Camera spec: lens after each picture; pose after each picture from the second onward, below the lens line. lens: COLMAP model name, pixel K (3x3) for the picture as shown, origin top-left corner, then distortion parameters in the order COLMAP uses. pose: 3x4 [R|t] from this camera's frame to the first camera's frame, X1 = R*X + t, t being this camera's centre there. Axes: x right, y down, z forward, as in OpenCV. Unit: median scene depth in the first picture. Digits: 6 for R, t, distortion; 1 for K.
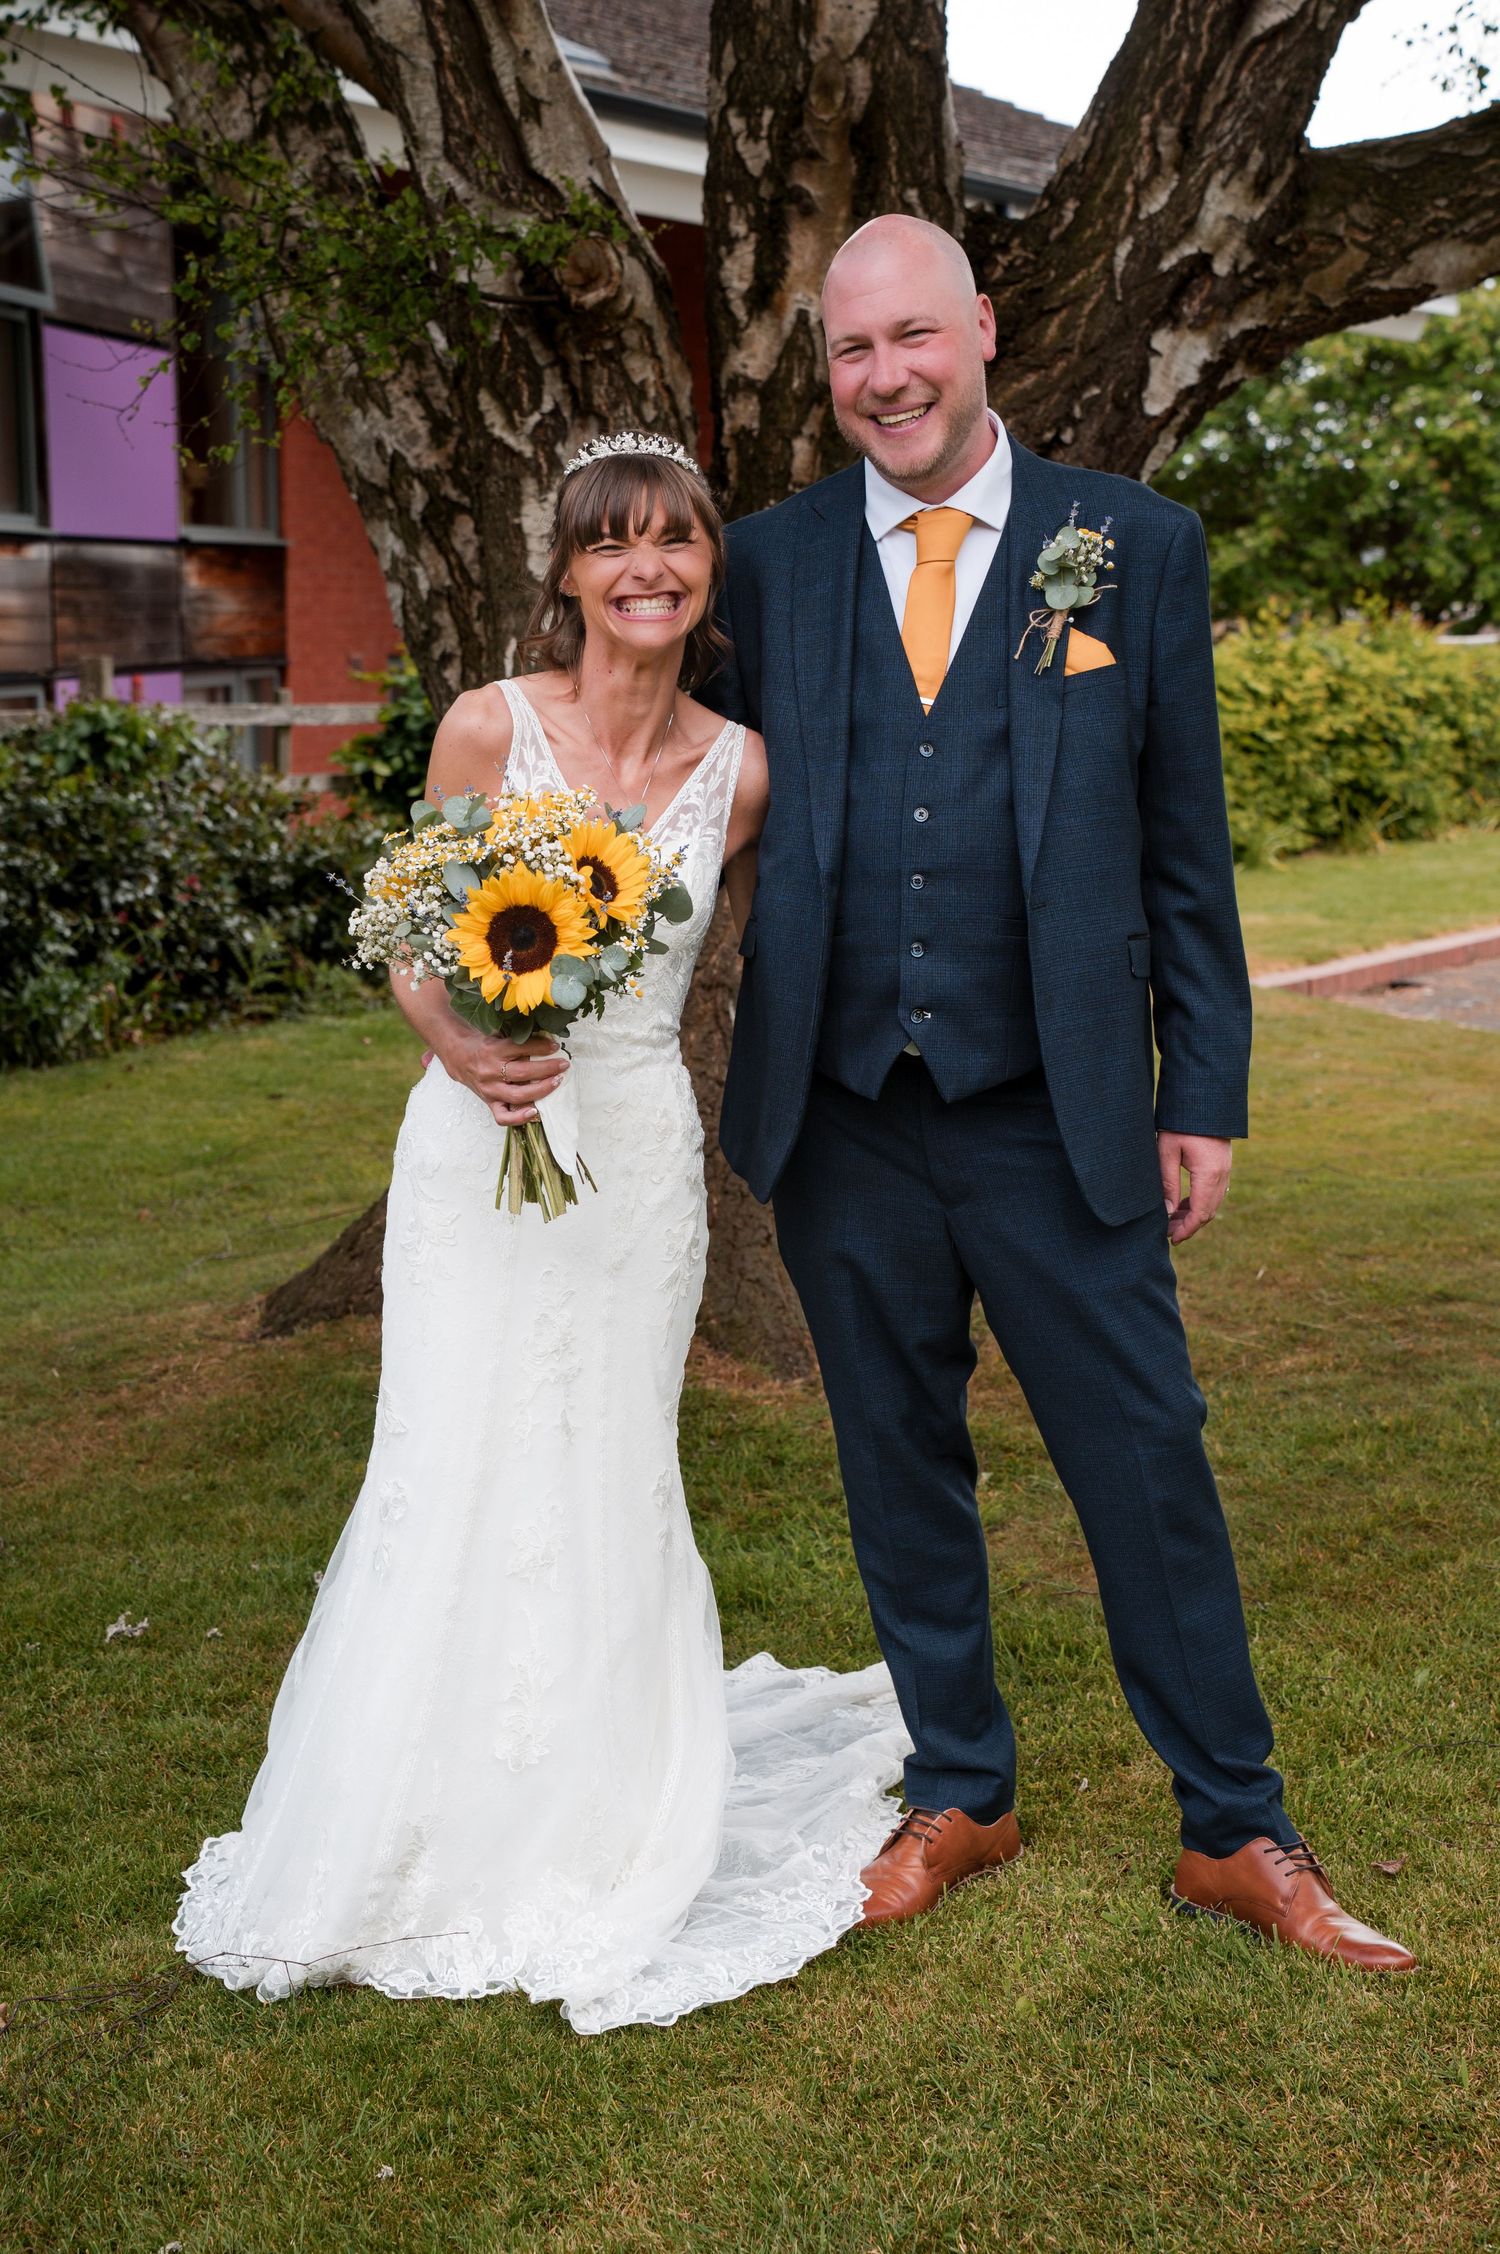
lens RADIAL K [[3729.9, 0, 766.7], [0, 3729.9, 1148.5], [0, 0, 1]] dist [0.342236, 0.000000]
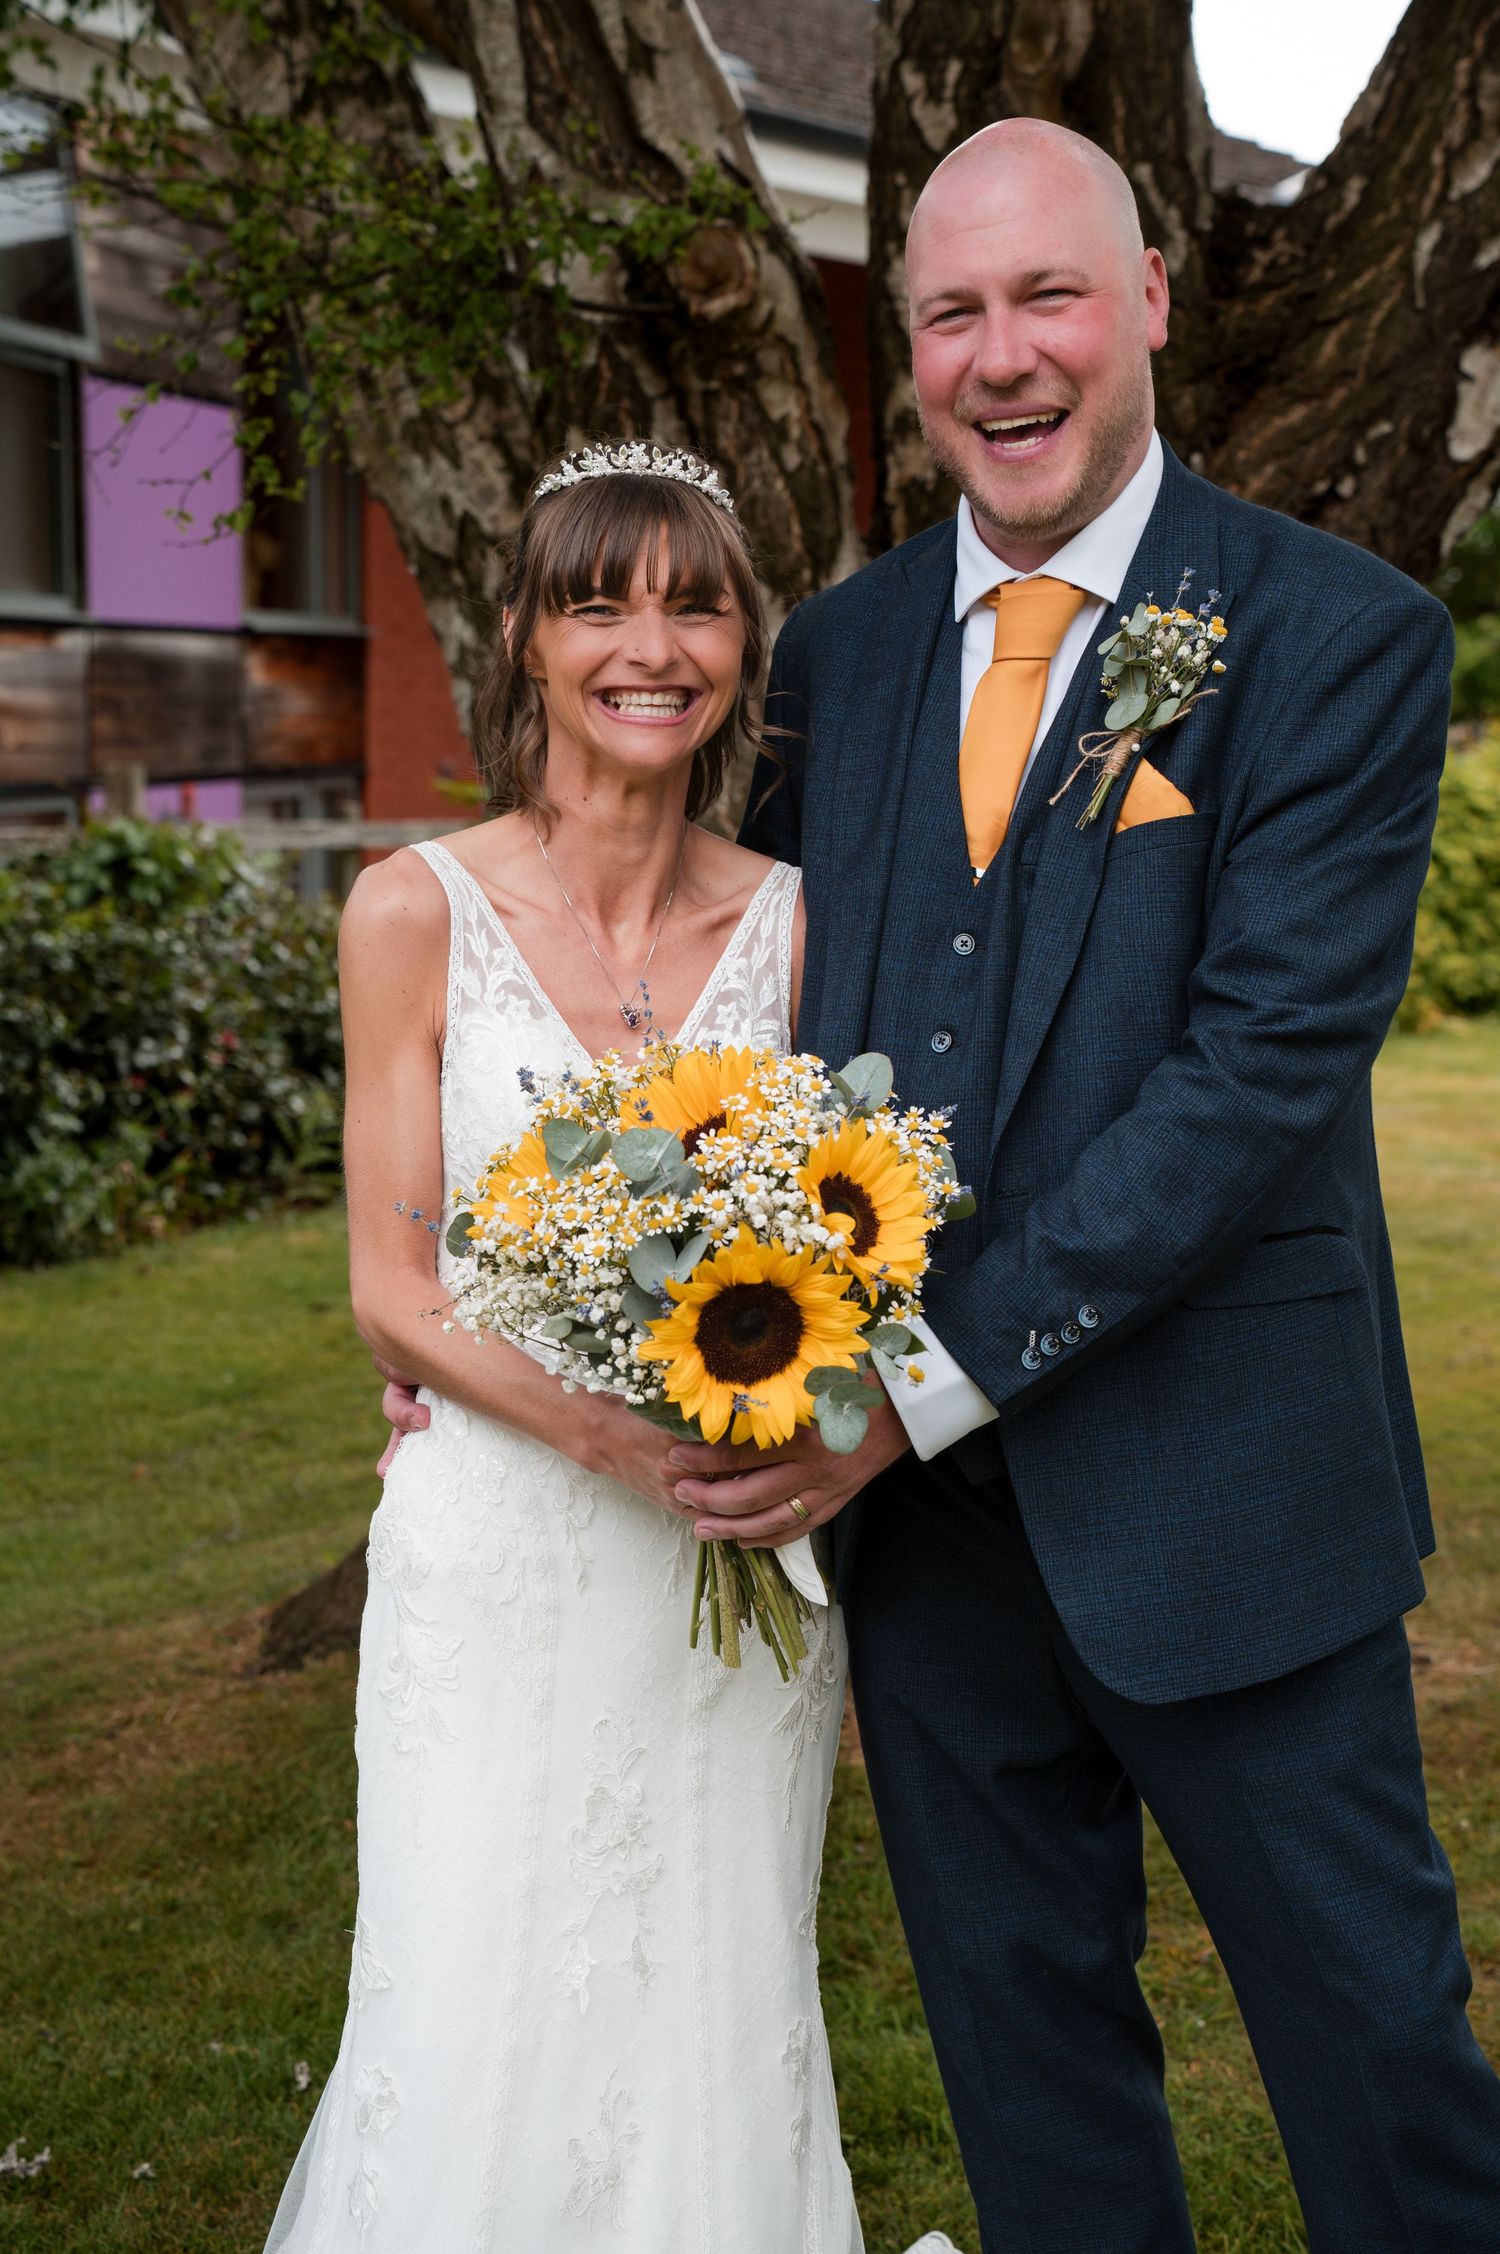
lens RADIAL K [[4073.7, 0, 753.1], [0, 4073.7, 1125.2], [0, 0, 1]] dist [0.468537, 0.000000]
pose [[0.999160, 0.009918, -0.039753, -0.004351], [-0.011526, 0.999116, -0.040418, -0.026603], [0.039317, 0.040842, 0.998392, 0.174168]]
